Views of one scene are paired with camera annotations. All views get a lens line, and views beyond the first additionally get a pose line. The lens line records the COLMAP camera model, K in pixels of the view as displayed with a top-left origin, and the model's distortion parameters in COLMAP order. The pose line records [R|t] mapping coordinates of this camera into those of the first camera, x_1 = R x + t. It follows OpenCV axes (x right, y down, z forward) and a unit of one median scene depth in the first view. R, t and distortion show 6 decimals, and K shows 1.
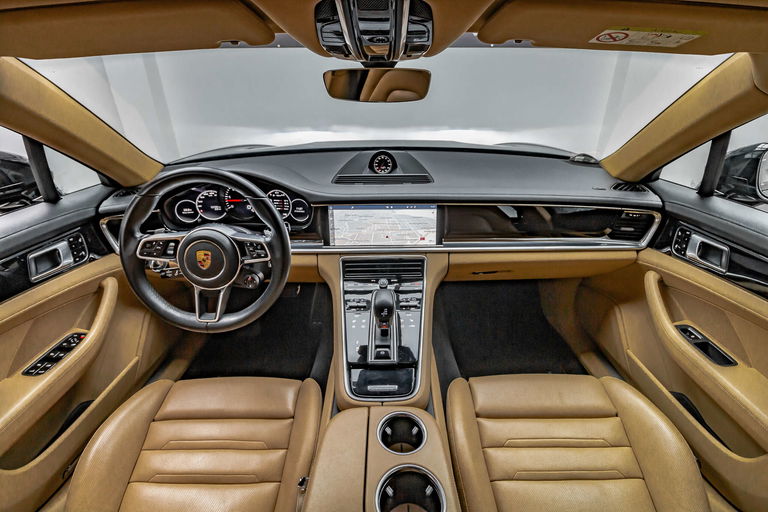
lens RADIAL K [[358.9, 0, 389.6], [0, 358.9, 249.7], [0, 0, 1]] dist [-0.012919, -0.000351]
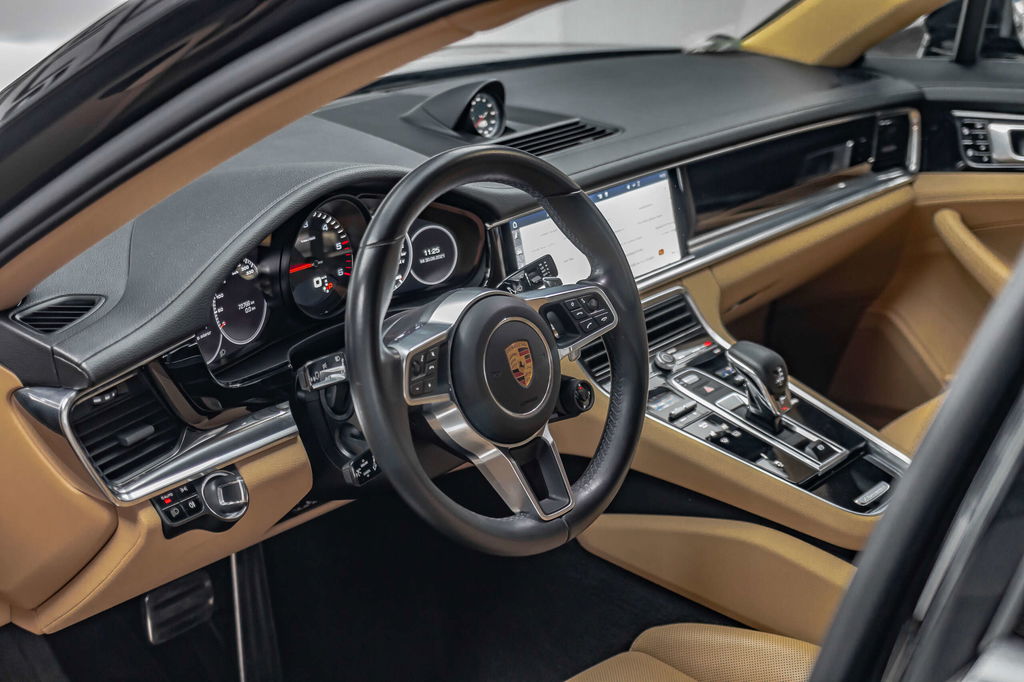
lens RADIAL K [[1629.6, 0, 480.2], [0, 1629.6, 341.3], [0, 0, 1]] dist [-0.100906, 0.091010]
pose [[0.664216, -0.255014, 0.702698, -1.511223], [0.348419, 0.937277, 0.010806, -0.027105], [-0.661378, 0.237656, 0.711406, -0.246772]]
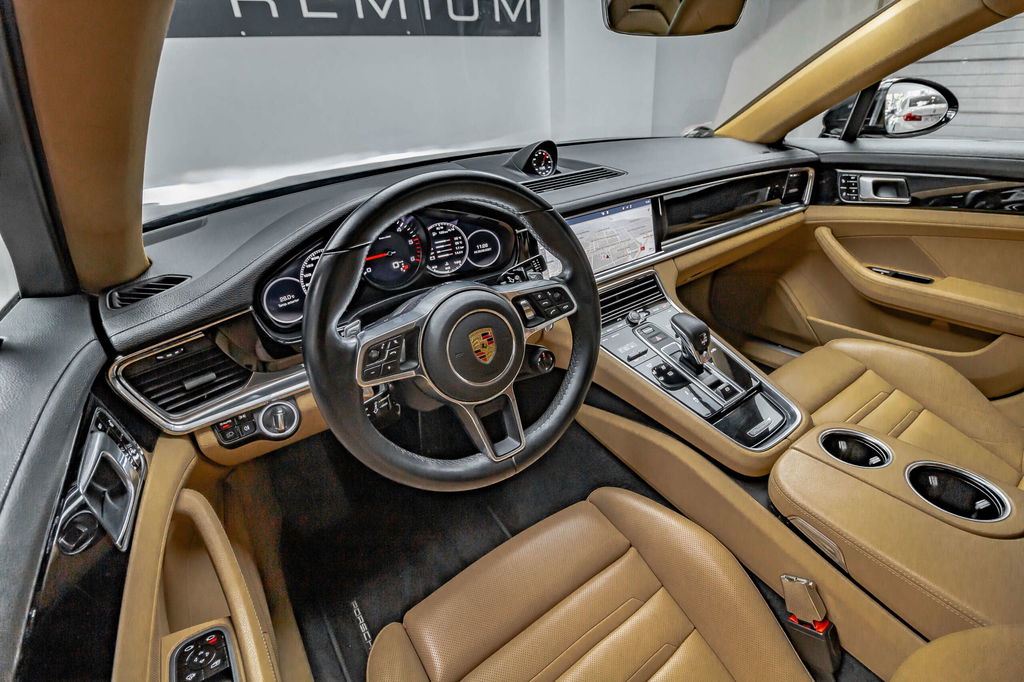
lens RADIAL K [[478.5, 0, 519.5], [0, 478.5, 332.7], [0, 0, 1]] dist [-0.012919, -0.000351]
pose [[0.816430, -0.303496, 0.491255, -0.668058], [0.296462, 0.950364, 0.094434, -0.034316], [-0.495532, 0.068540, 0.865882, 0.289023]]
